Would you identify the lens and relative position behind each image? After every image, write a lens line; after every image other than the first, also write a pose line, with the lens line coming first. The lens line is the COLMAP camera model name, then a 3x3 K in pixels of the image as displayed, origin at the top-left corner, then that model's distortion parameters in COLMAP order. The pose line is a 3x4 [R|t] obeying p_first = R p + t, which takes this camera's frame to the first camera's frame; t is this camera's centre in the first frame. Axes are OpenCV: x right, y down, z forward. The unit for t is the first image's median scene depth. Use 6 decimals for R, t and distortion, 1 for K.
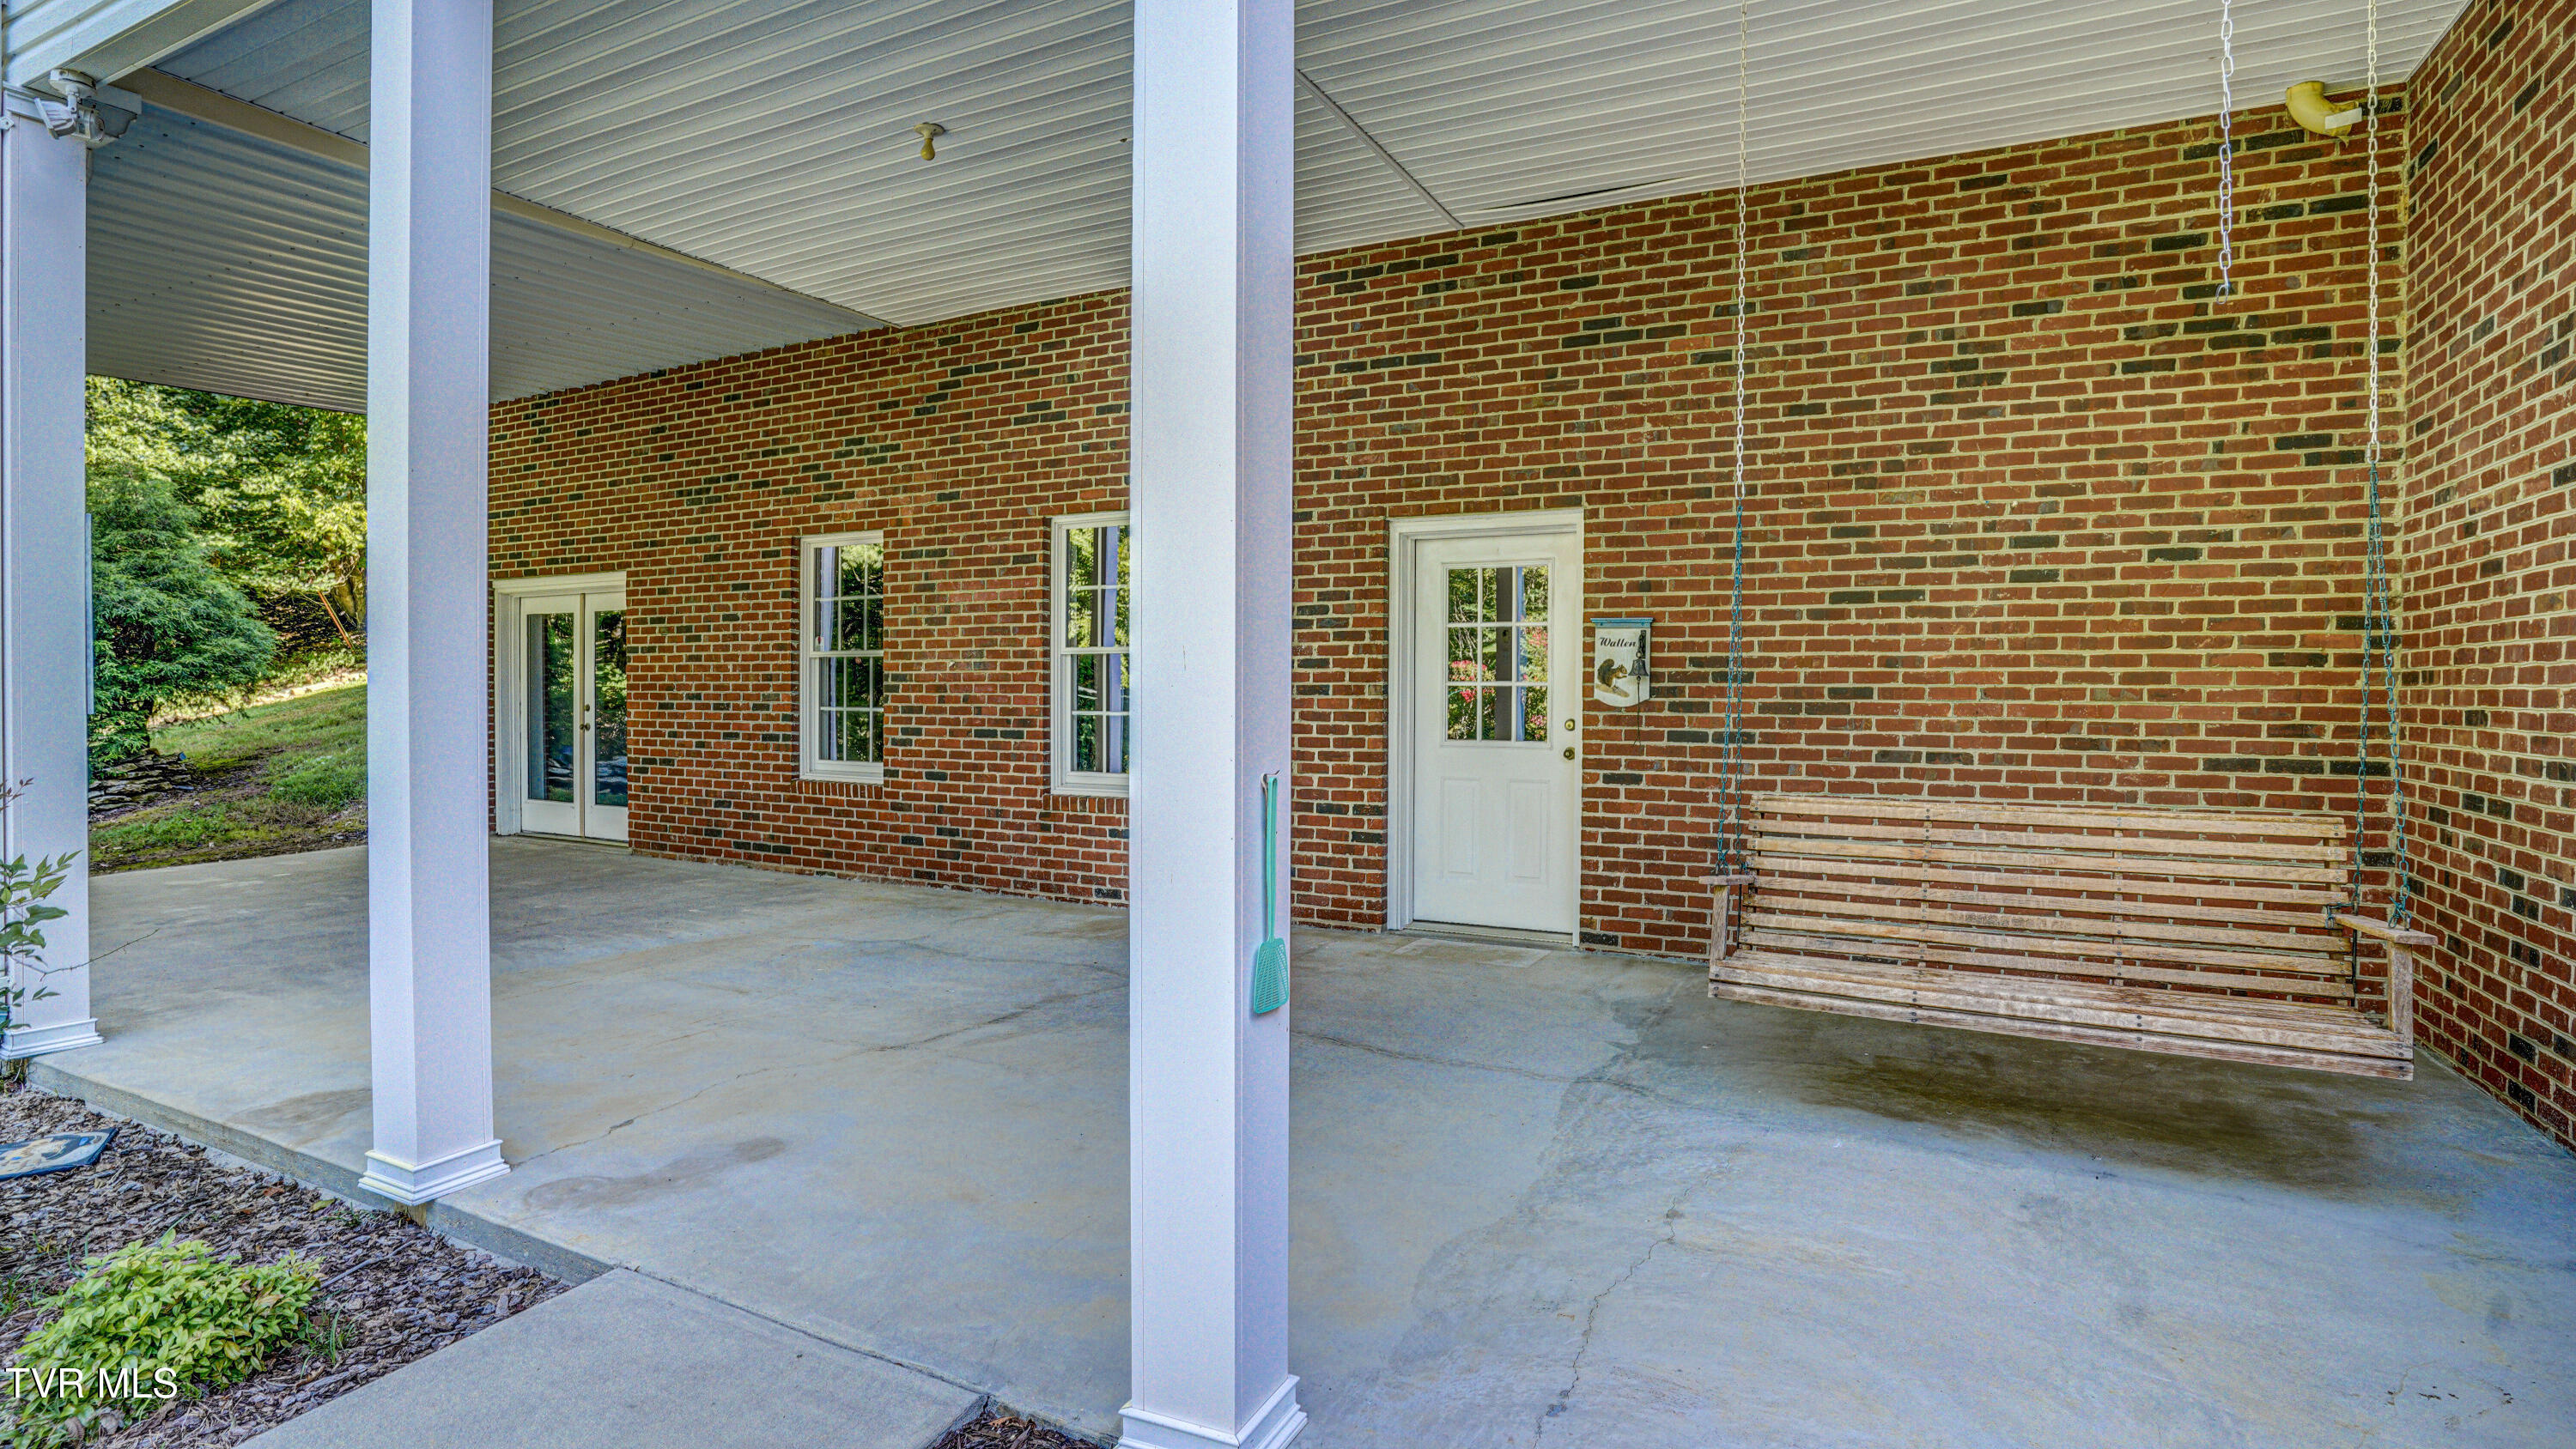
lens RADIAL K [[1266.3, 0, 1296.4], [0, 1266.3, 721.0], [0, 0, 1]] dist [-0.091471, 0.046645]
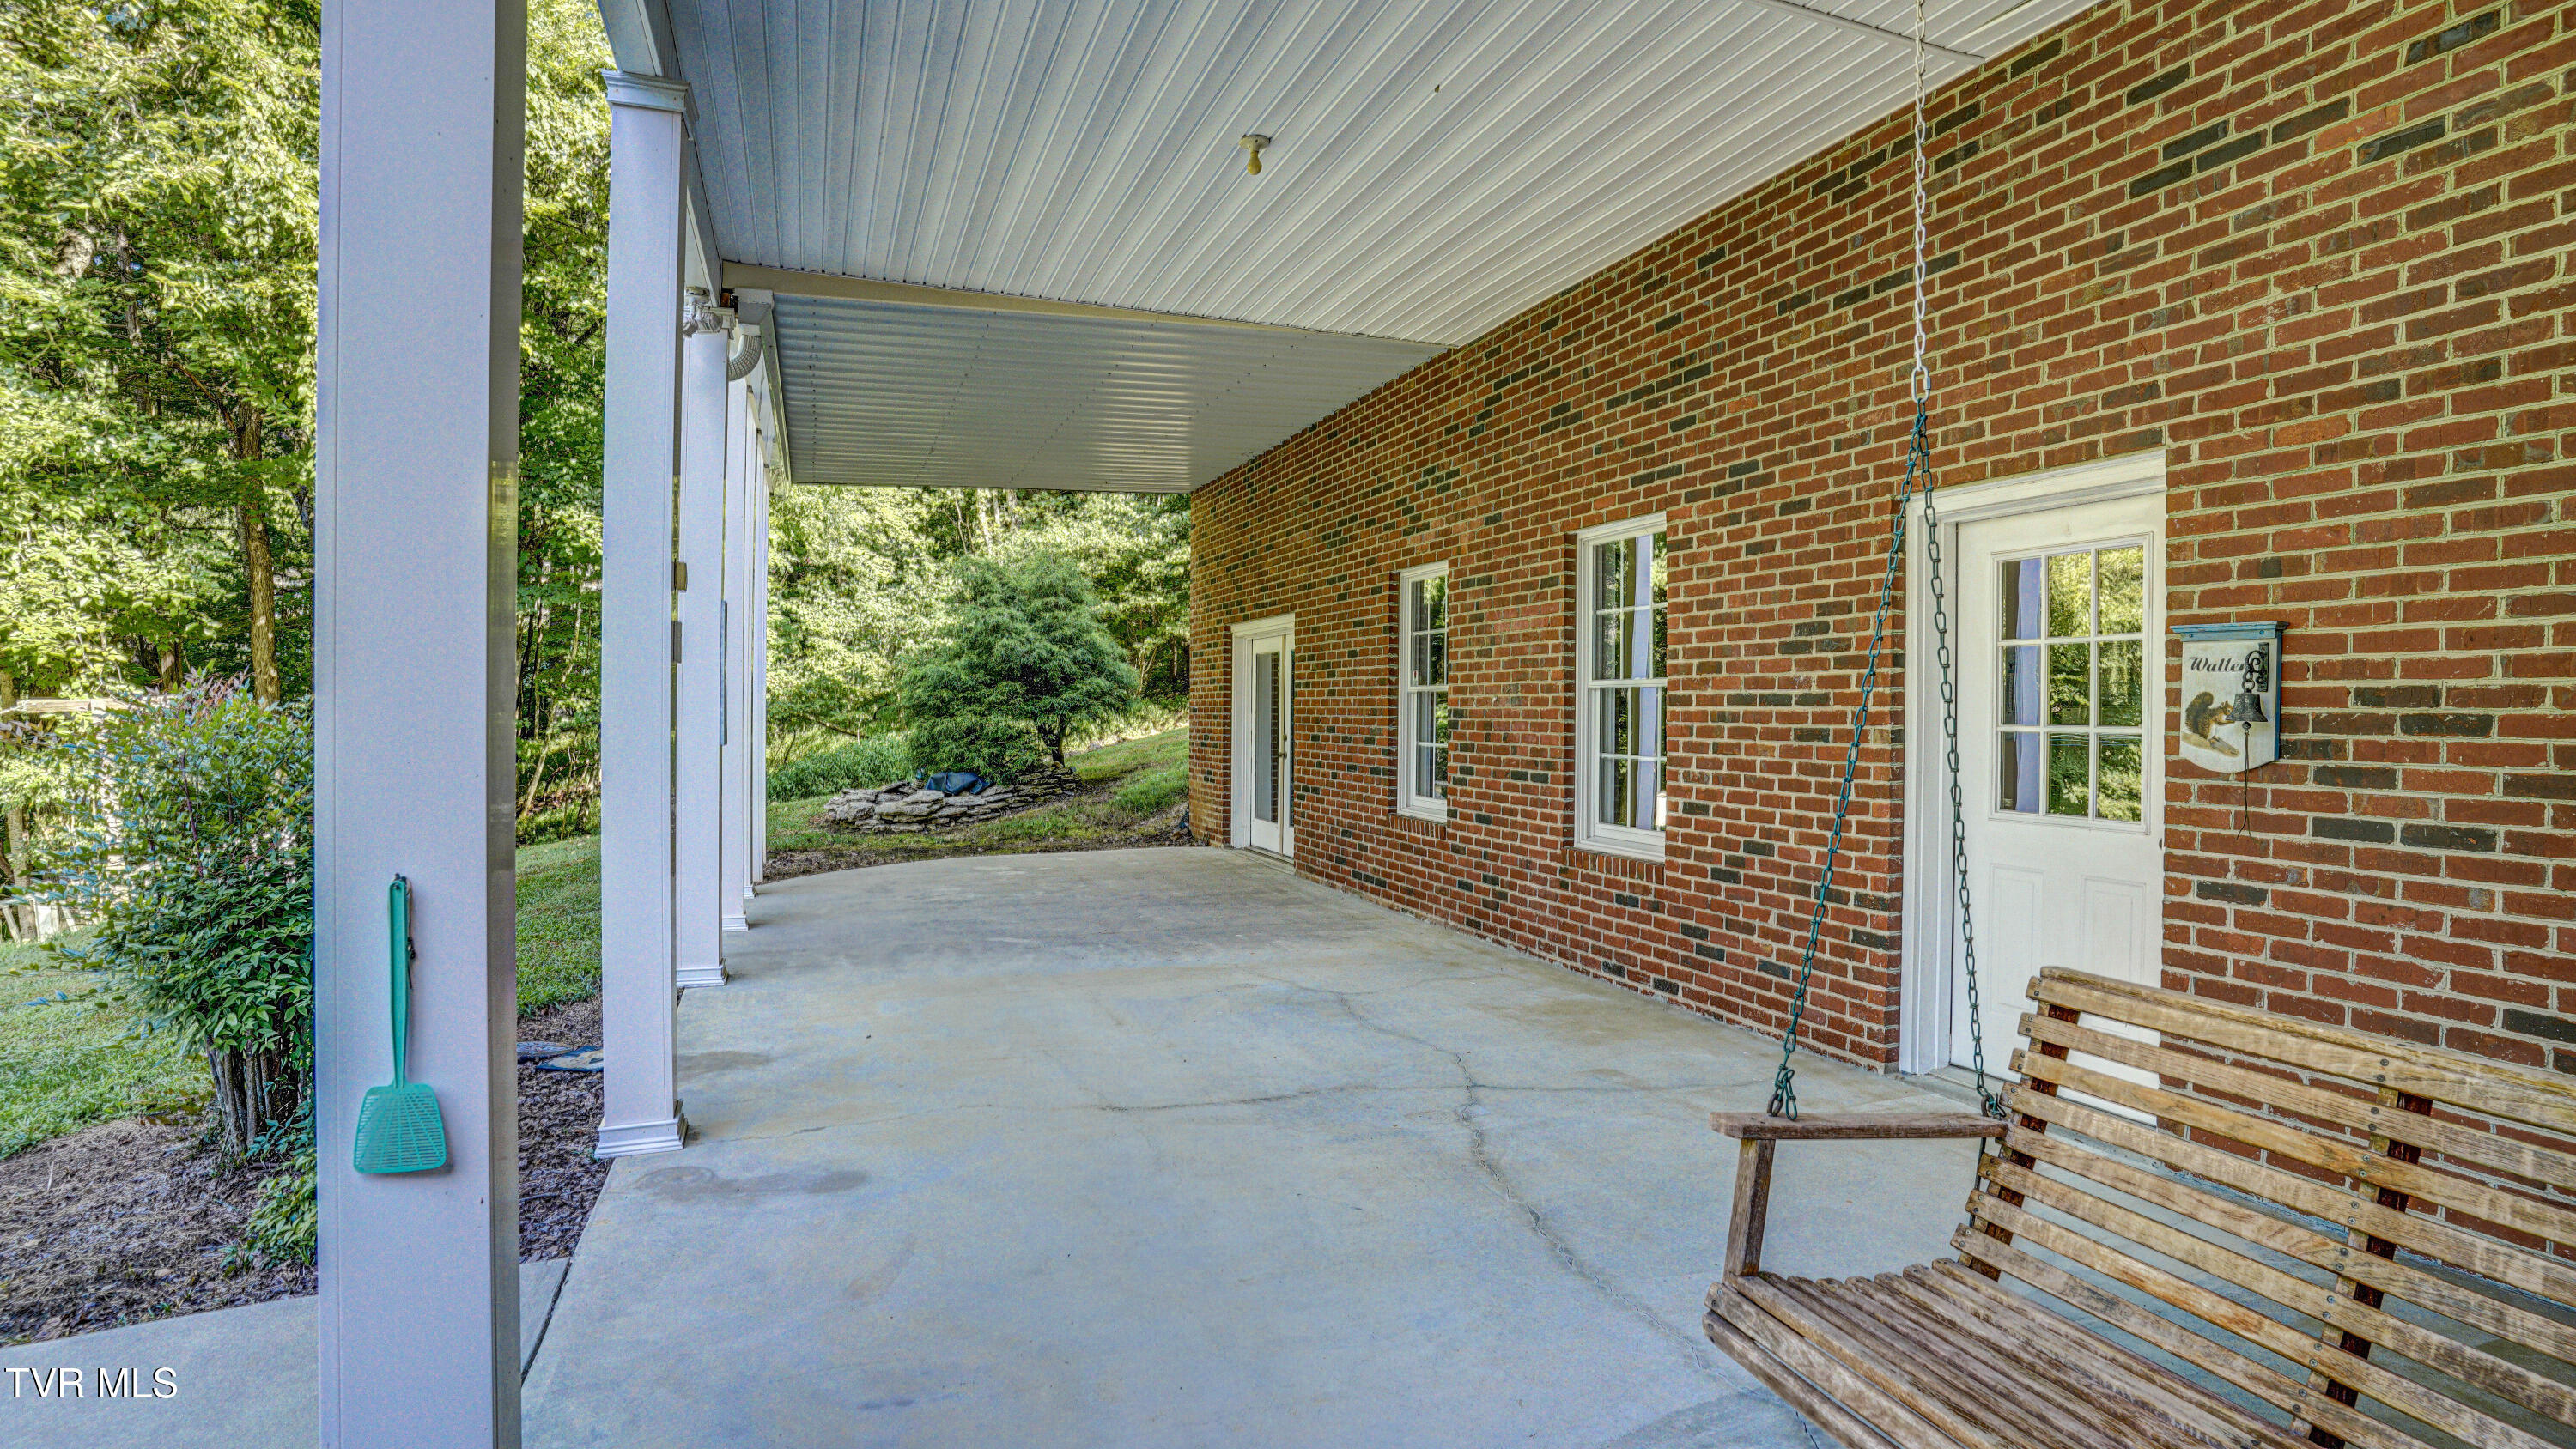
lens RADIAL K [[1266.3, 0, 1296.4], [0, 1266.3, 721.0], [0, 0, 1]] dist [-0.091471, 0.046645]
pose [[0.743323, 0.005878, -0.668907, 0.299414], [-0.018360, 0.999764, -0.011617, -0.019663], [0.668681, 0.020917, 0.743255, 0.260324]]
